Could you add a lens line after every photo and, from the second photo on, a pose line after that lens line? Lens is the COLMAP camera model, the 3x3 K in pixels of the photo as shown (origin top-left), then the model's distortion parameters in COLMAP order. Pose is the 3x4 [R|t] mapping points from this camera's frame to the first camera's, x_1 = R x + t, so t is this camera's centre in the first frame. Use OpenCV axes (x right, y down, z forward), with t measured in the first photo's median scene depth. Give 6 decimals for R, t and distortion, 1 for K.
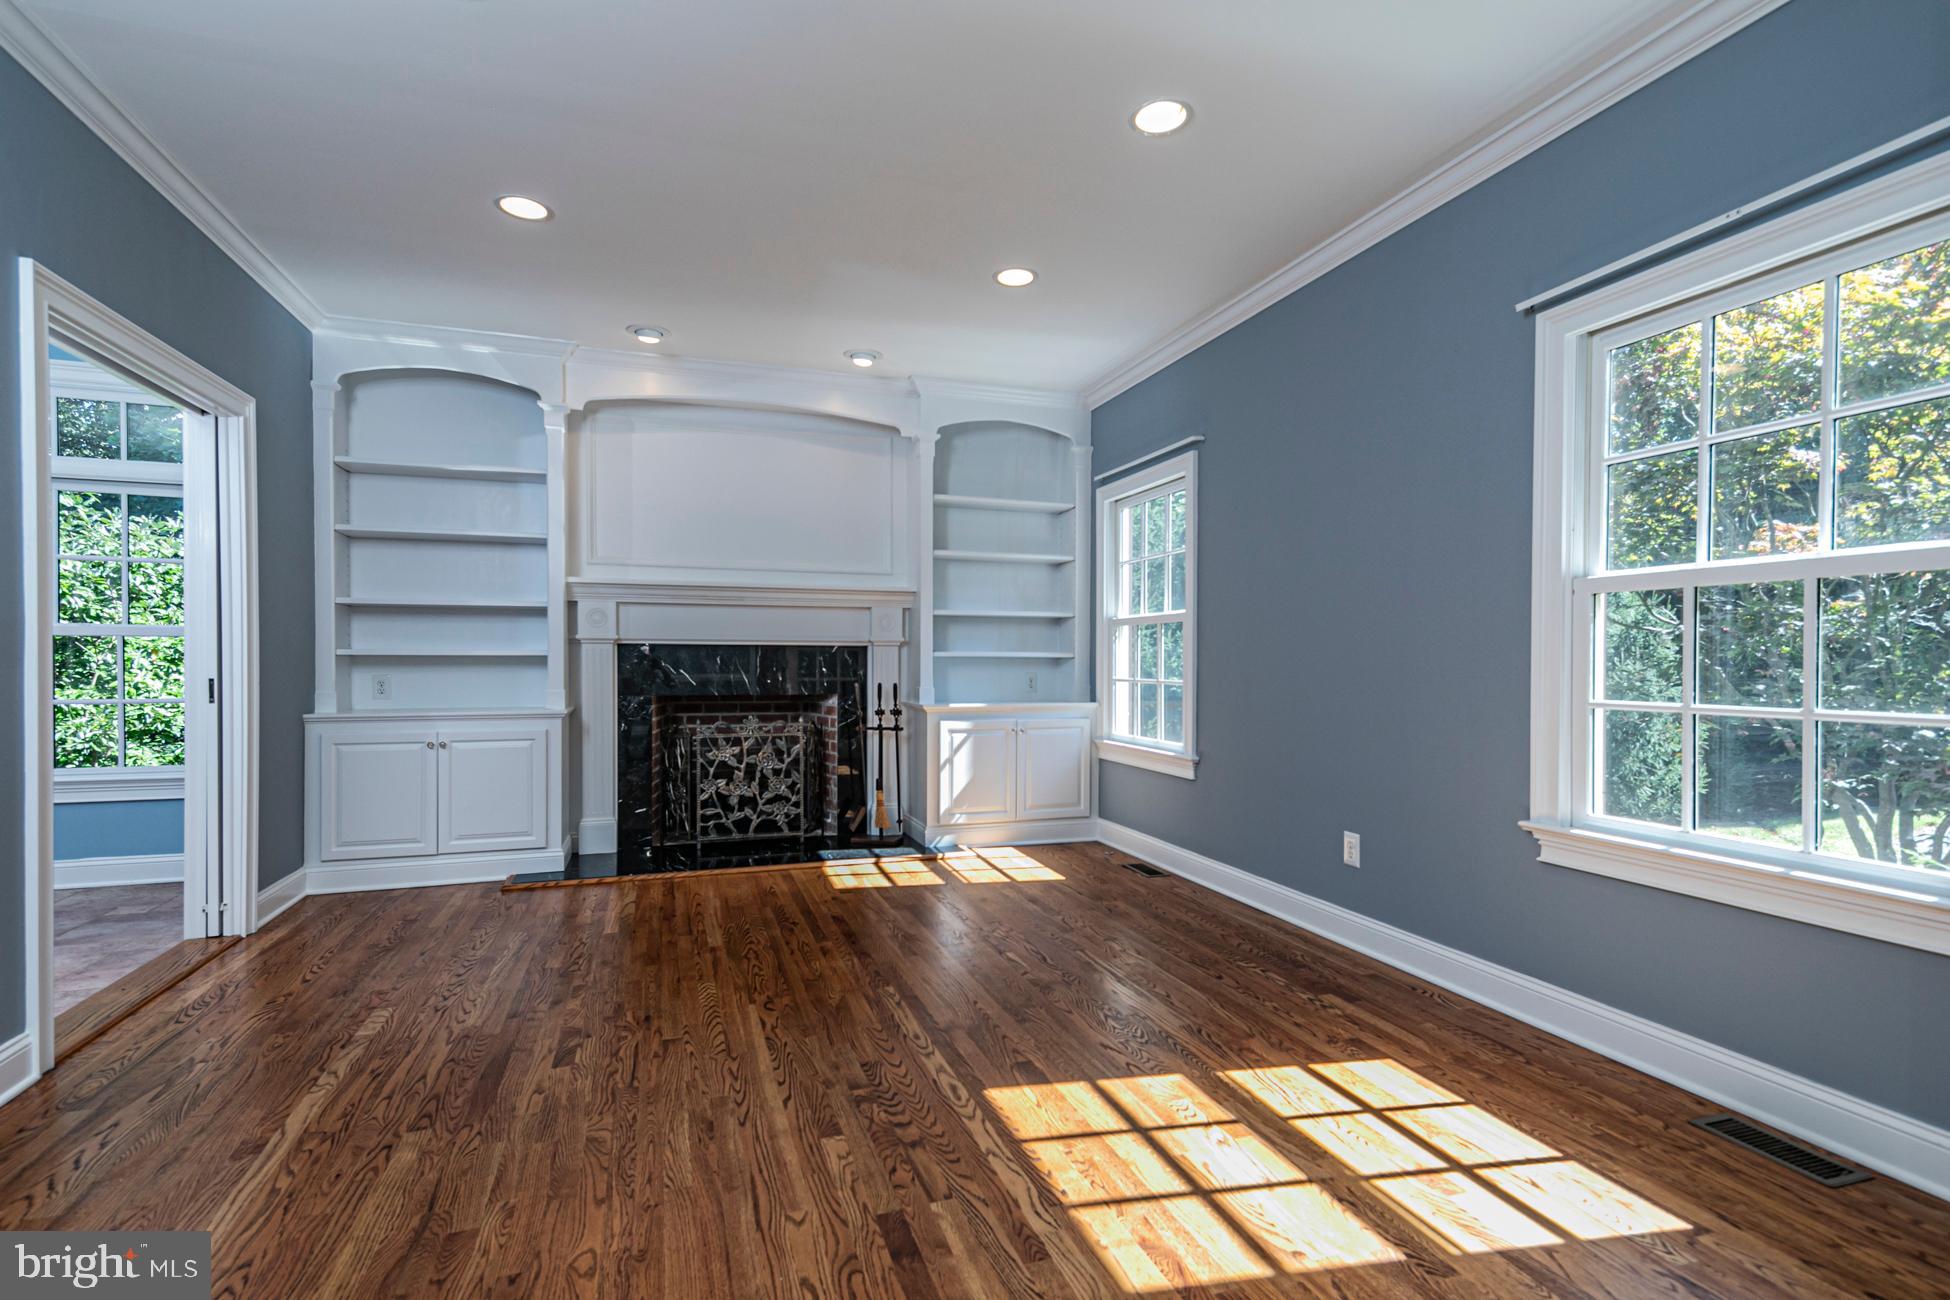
lens RADIAL K [[934.5, 0, 972.4], [0, 934.5, 669.7], [0, 0, 1]] dist [0.012101, -0.001642]
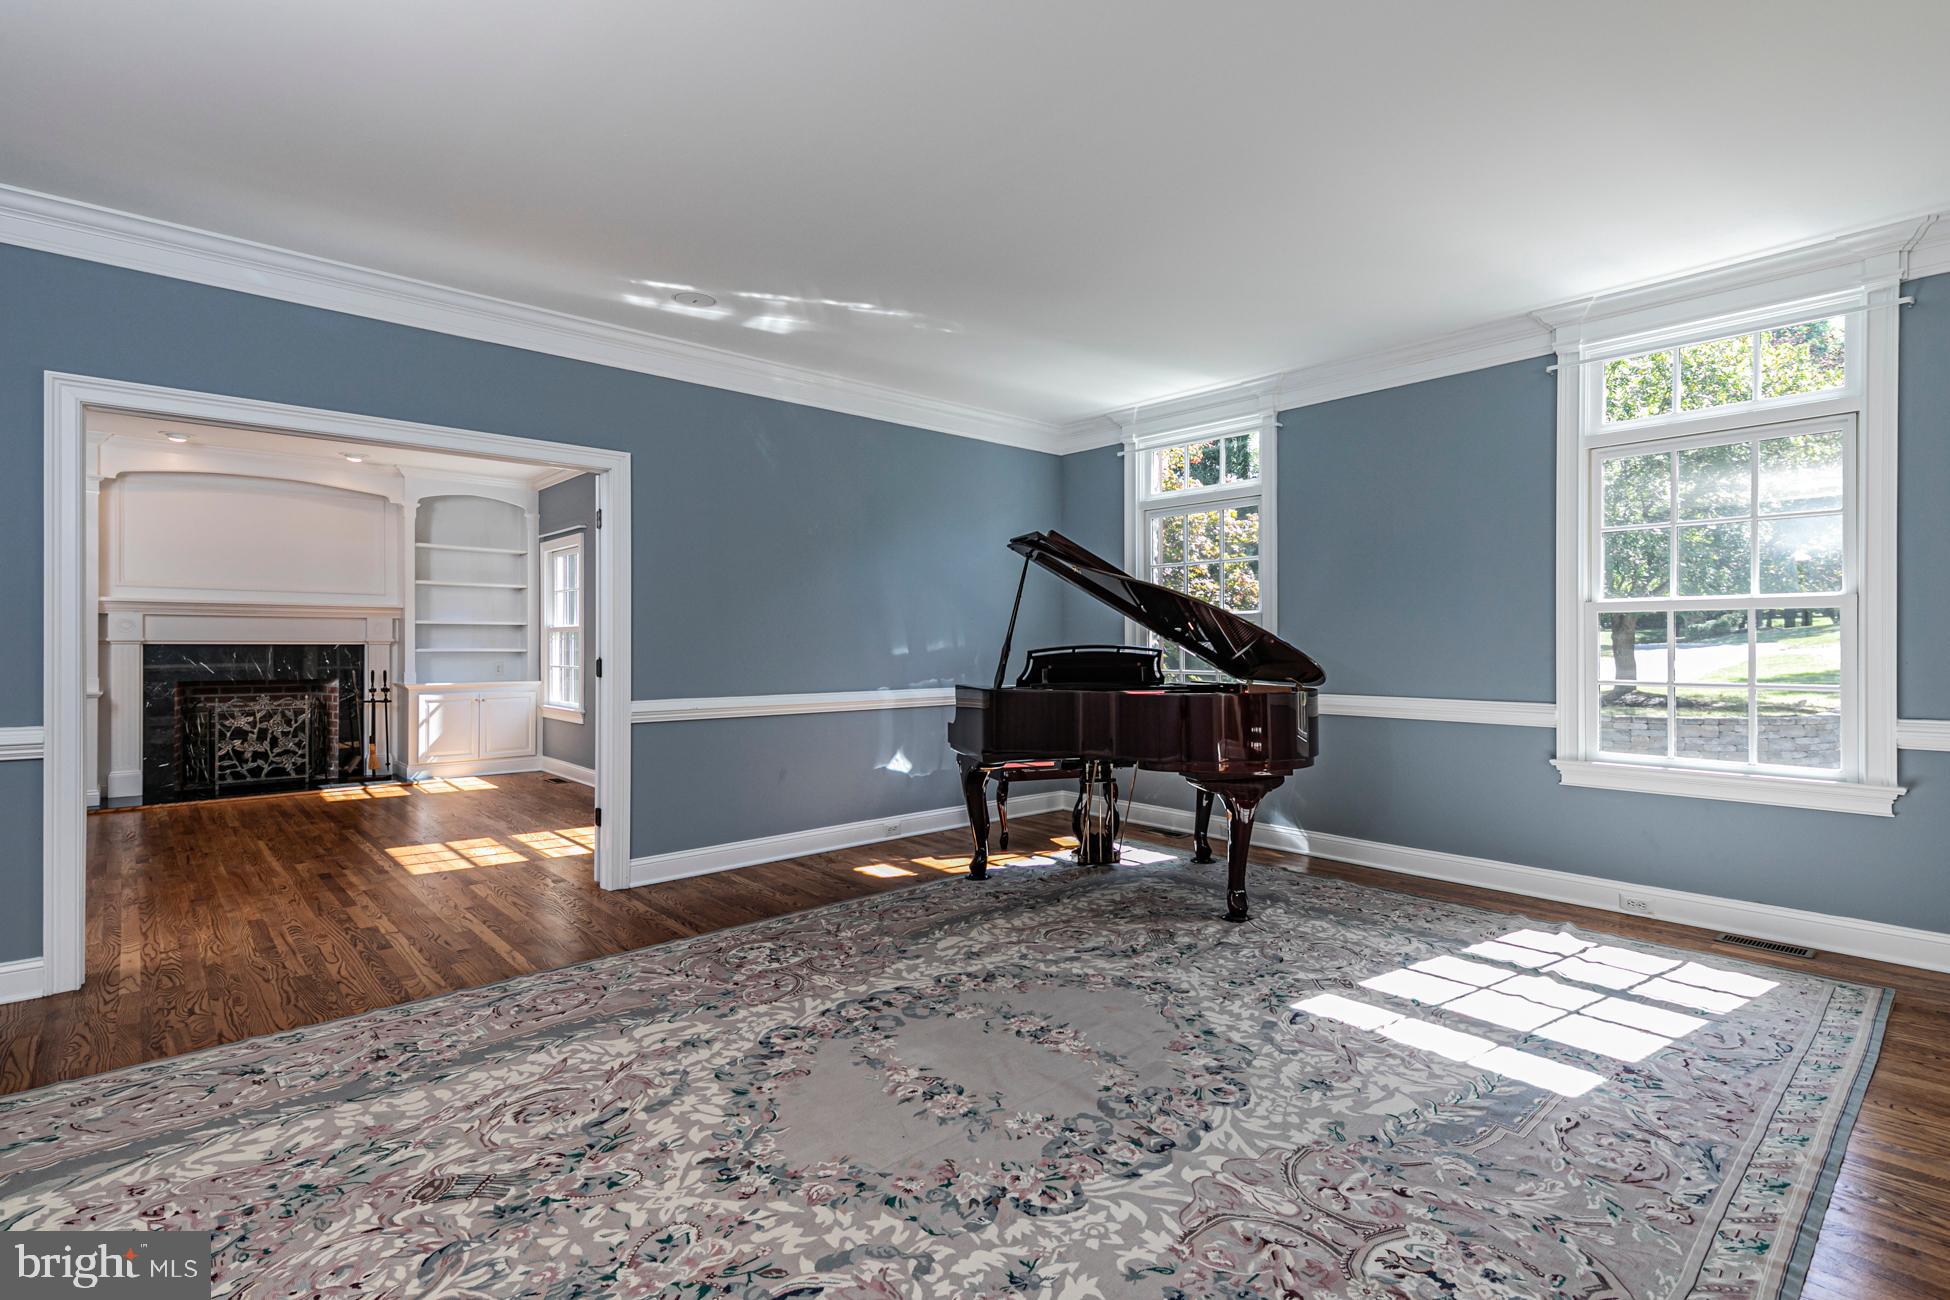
lens RADIAL K [[934.5, 0, 985.5], [0, 934.5, 639.1], [0, 0, 1]] dist [0.012101, -0.001642]
pose [[0.914488, -0.000092, 0.404612, 0.185165], [0.006711, 0.999866, -0.014941, -0.006201], [-0.404557, 0.016379, 0.914366, -0.738933]]
